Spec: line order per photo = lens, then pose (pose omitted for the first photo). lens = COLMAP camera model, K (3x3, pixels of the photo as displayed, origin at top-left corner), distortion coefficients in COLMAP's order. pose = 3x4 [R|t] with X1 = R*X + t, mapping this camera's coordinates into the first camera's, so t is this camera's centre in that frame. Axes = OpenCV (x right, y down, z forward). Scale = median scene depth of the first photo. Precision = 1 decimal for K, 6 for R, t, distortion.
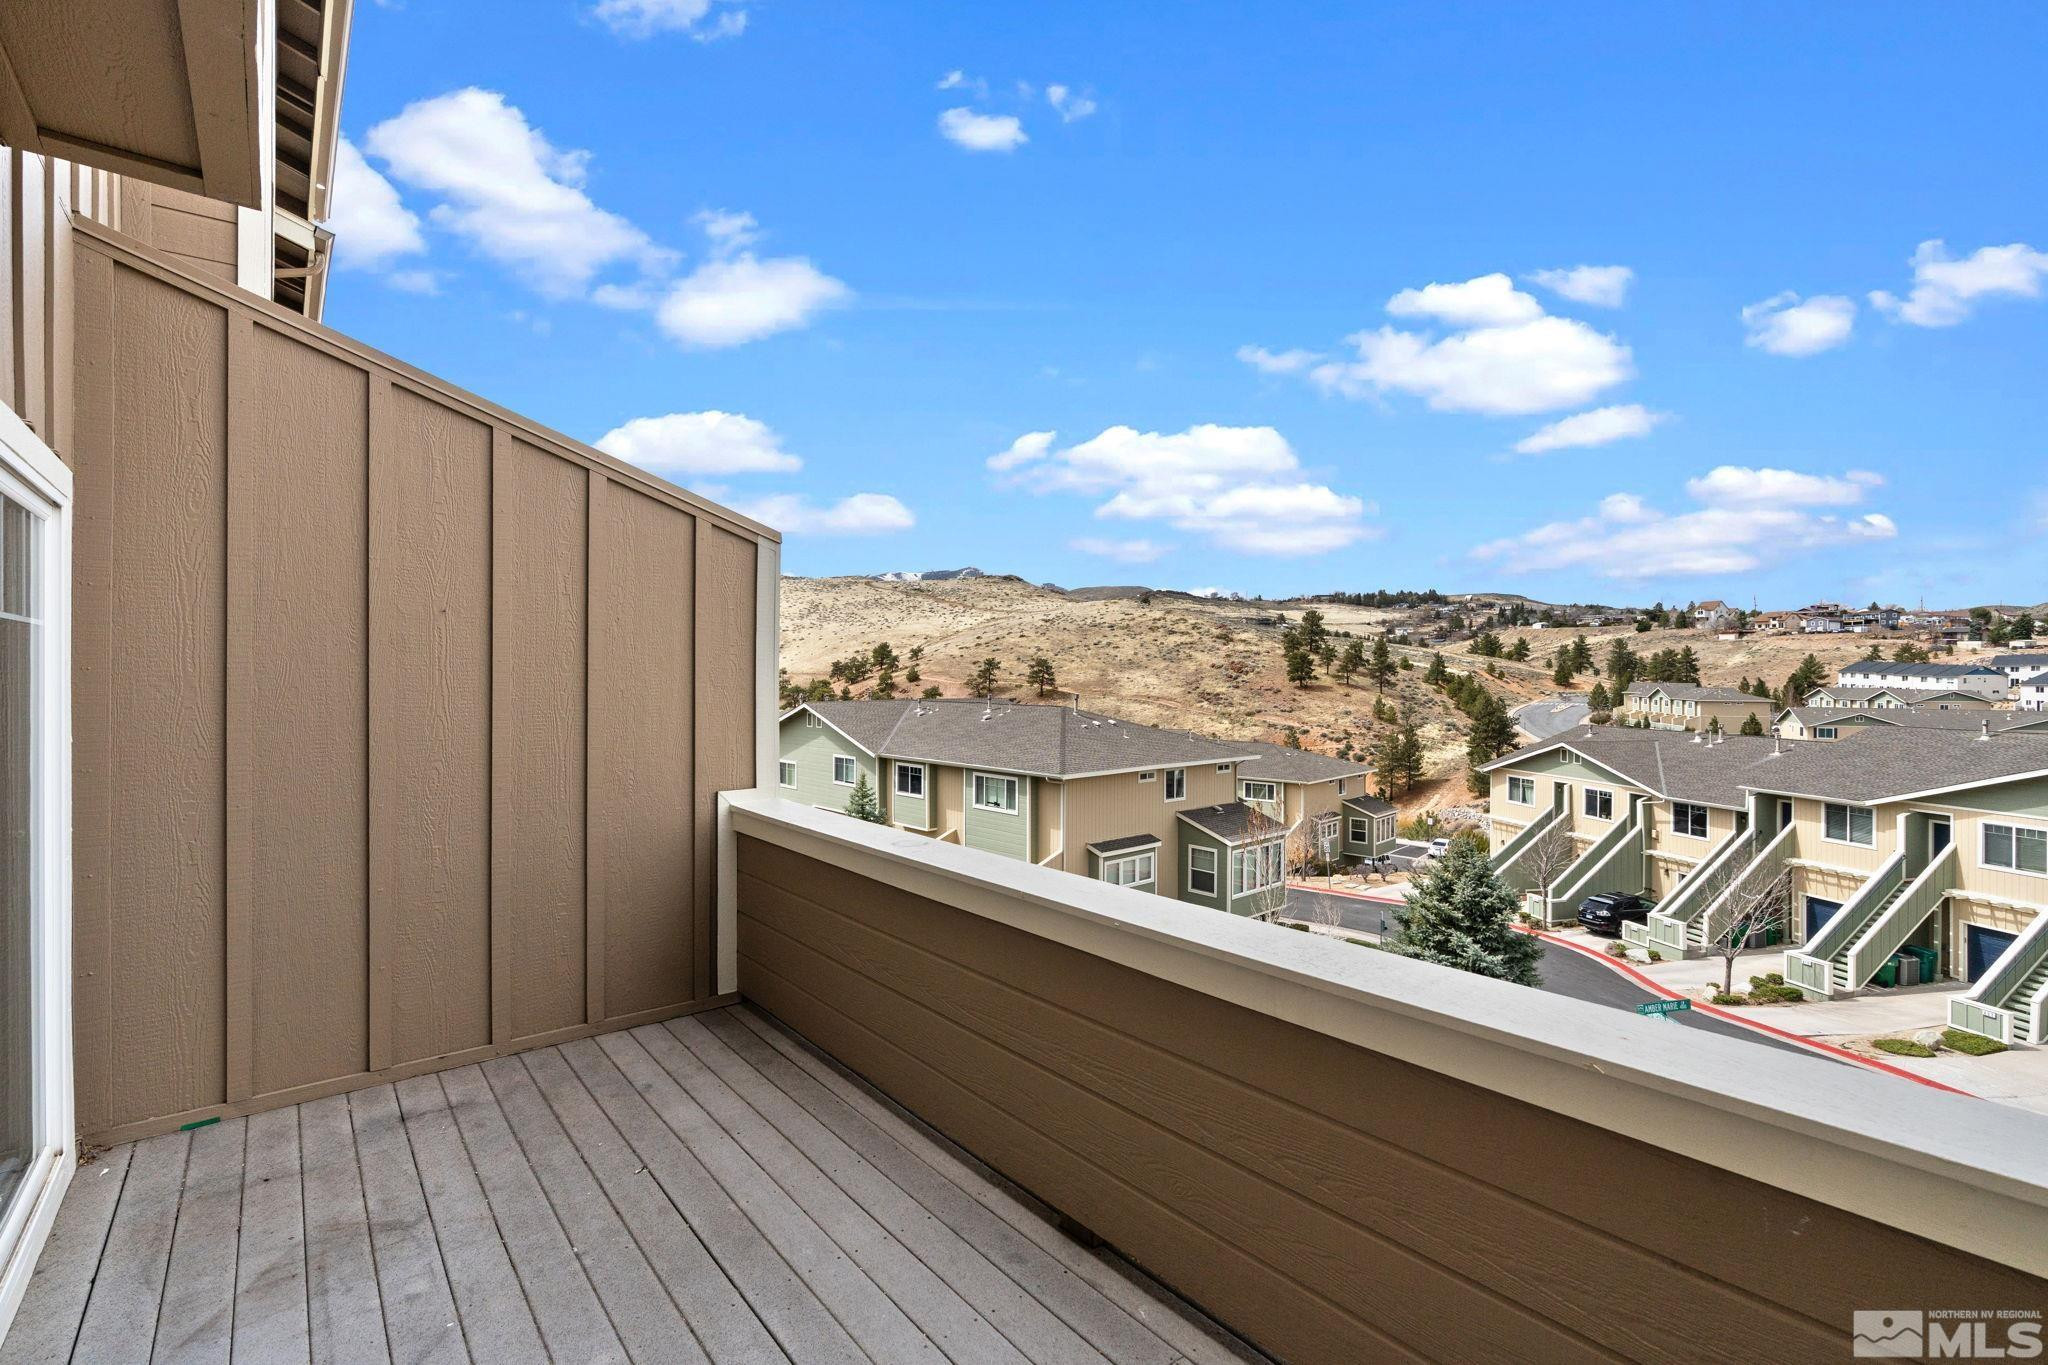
lens RADIAL K [[918.0, 0, 1028.7], [0, 918.0, 672.6], [0, 0, 1]] dist [-0.000314, 0.001367]
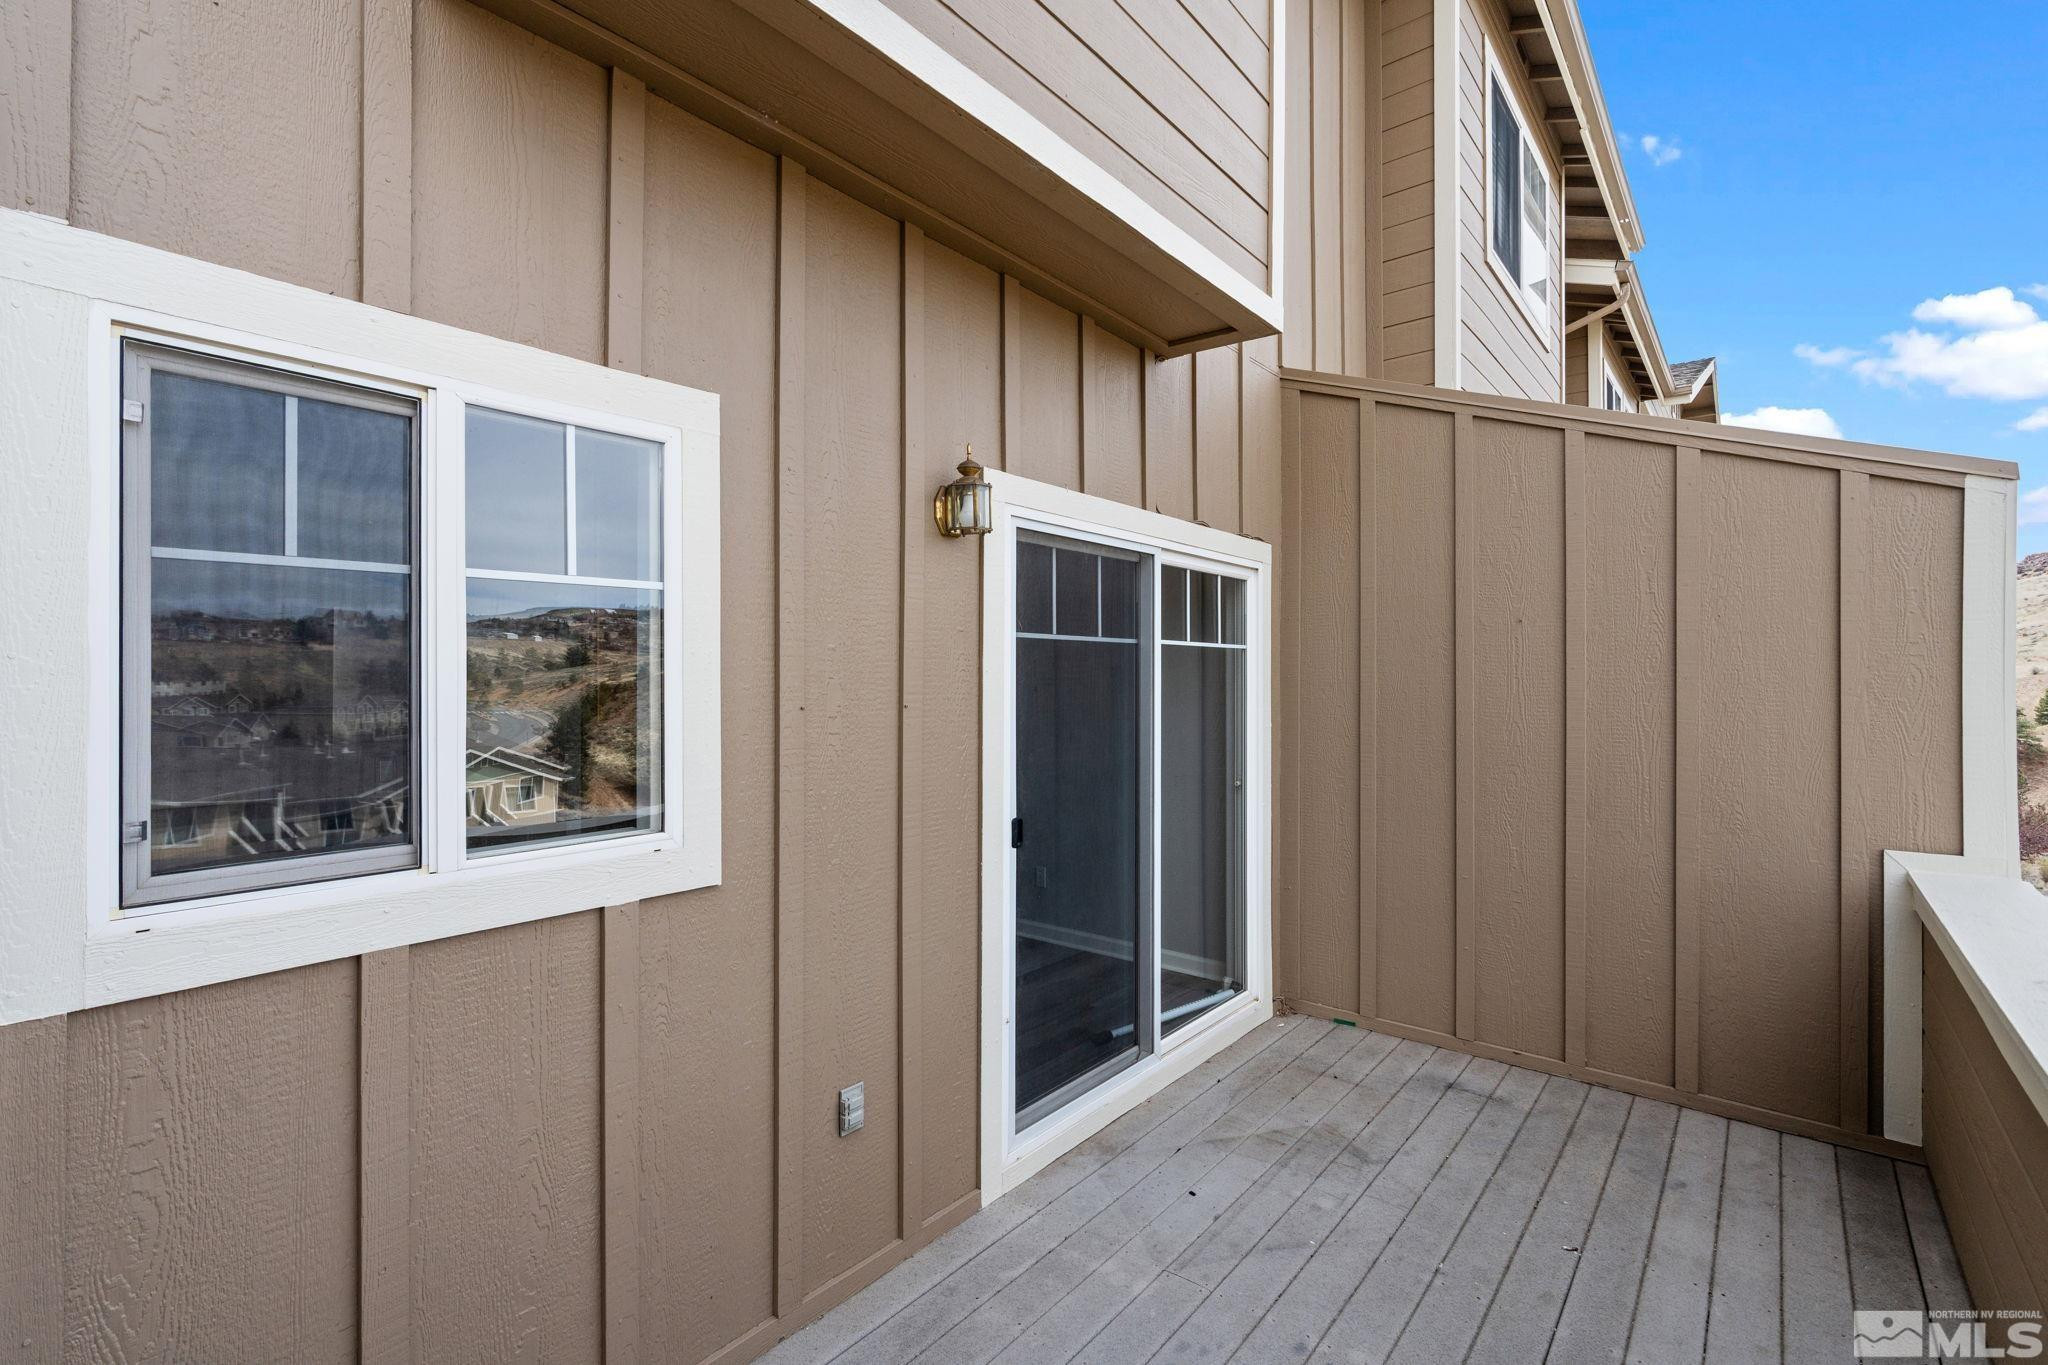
lens RADIAL K [[923.8, 0, 1034.1], [0, 923.8, 678.6], [0, 0, 1]] dist [-0.003593, 0.001096]
pose [[0.199566, -0.000532, -0.979884, 0.242621], [-0.002400, 0.999997, -0.001032, -0.000314], [0.979881, 0.002558, 0.199564, 0.231205]]
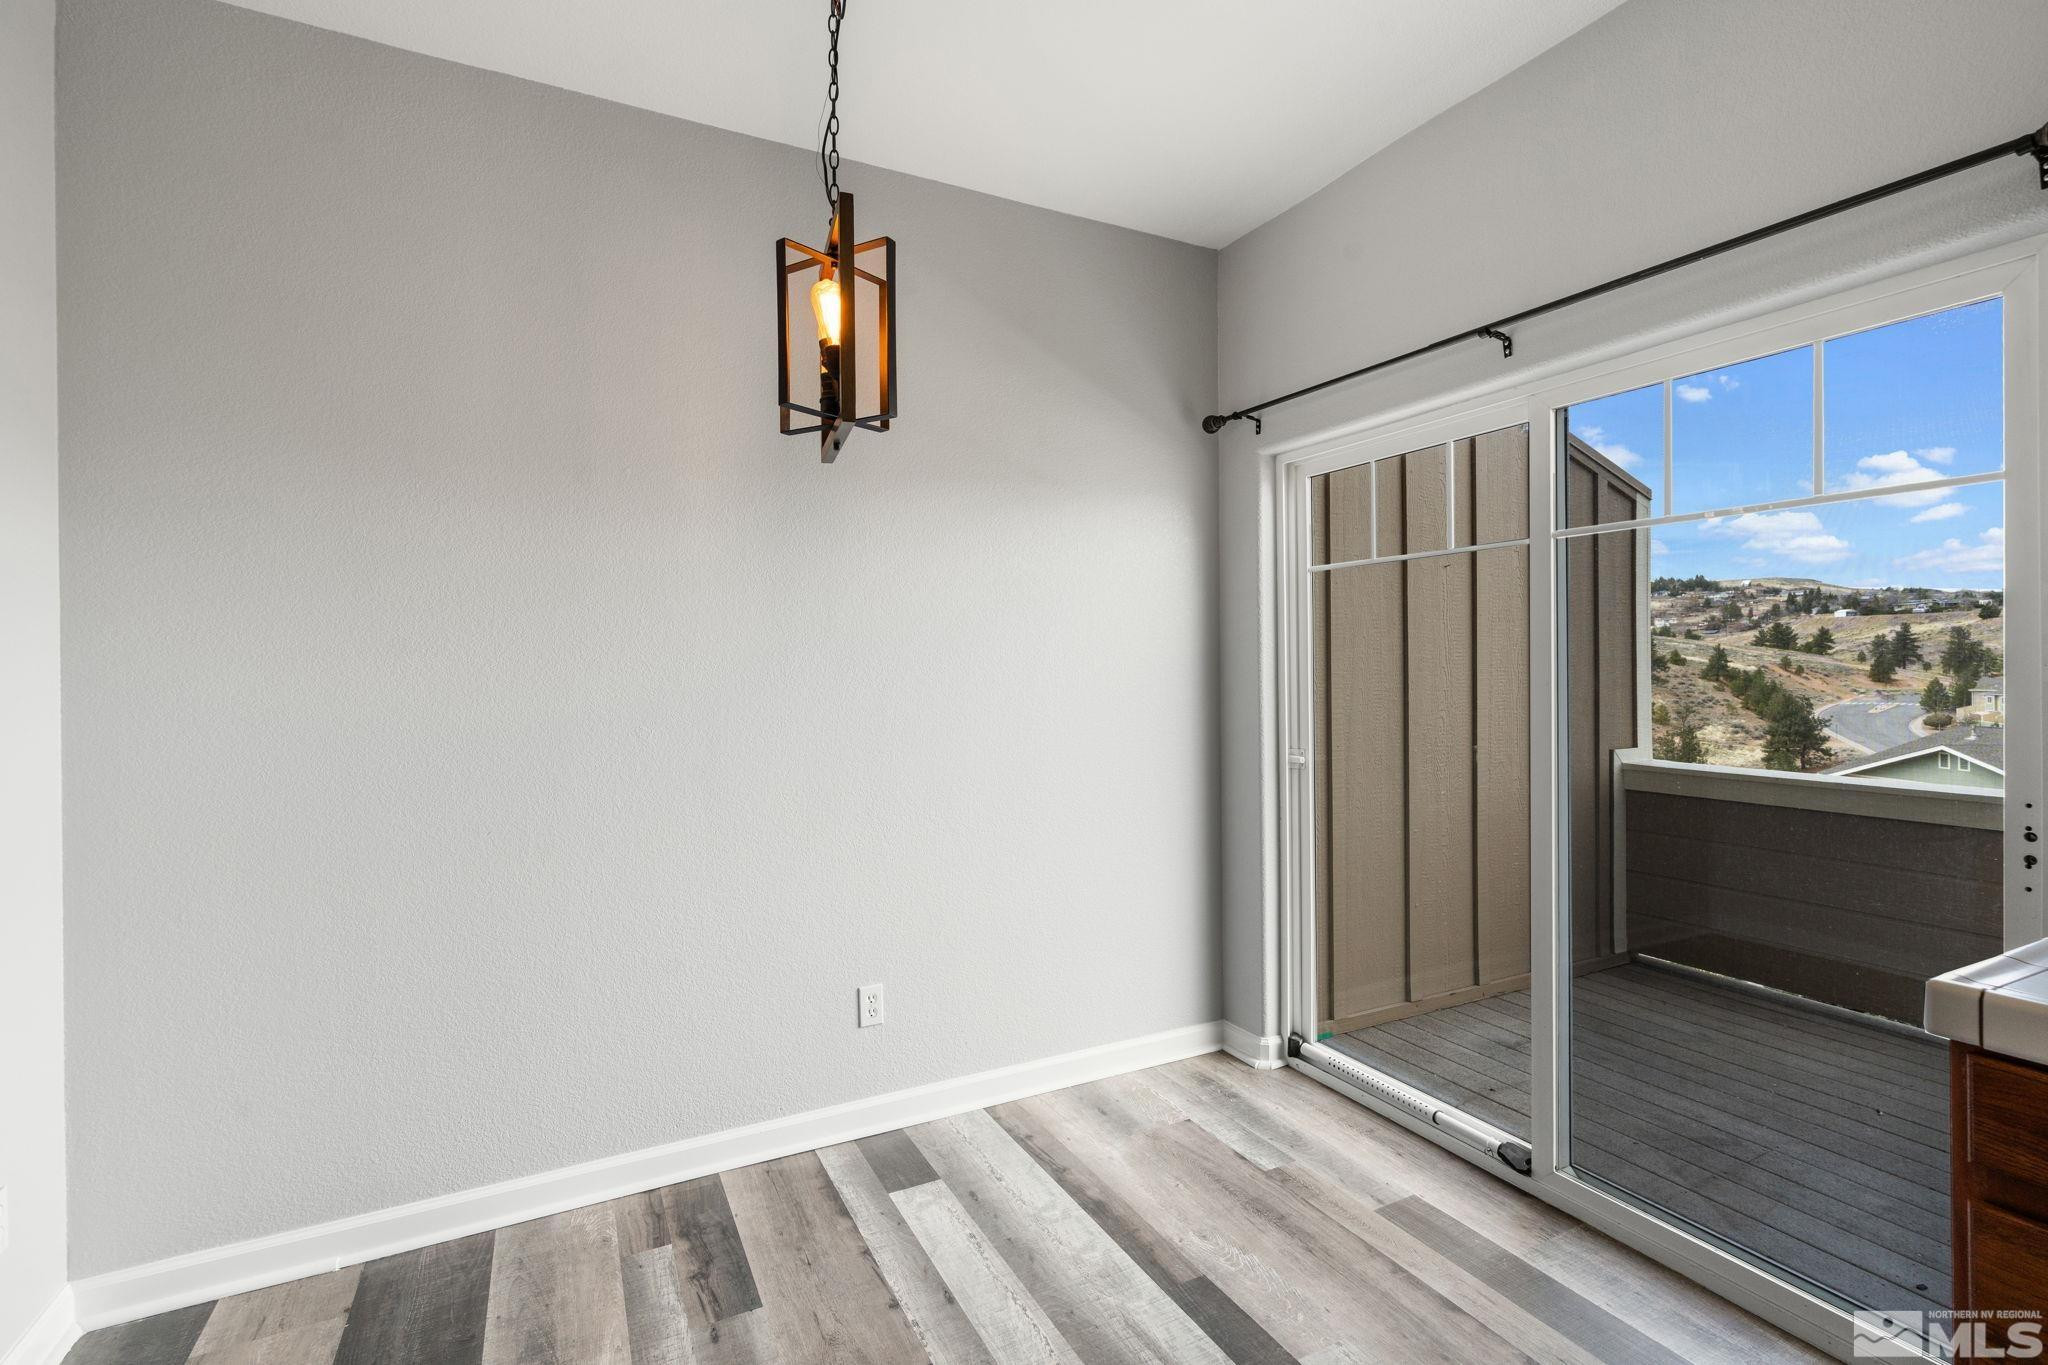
lens RADIAL K [[923.8, 0, 1034.1], [0, 923.8, 678.6], [0, 0, 1]] dist [-0.003593, 0.001096]
pose [[0.979441, -0.002848, -0.201712, -0.795955], [0.004373, 0.999965, 0.007117, 0.045774], [0.201685, -0.007853, 0.979419, -0.107038]]
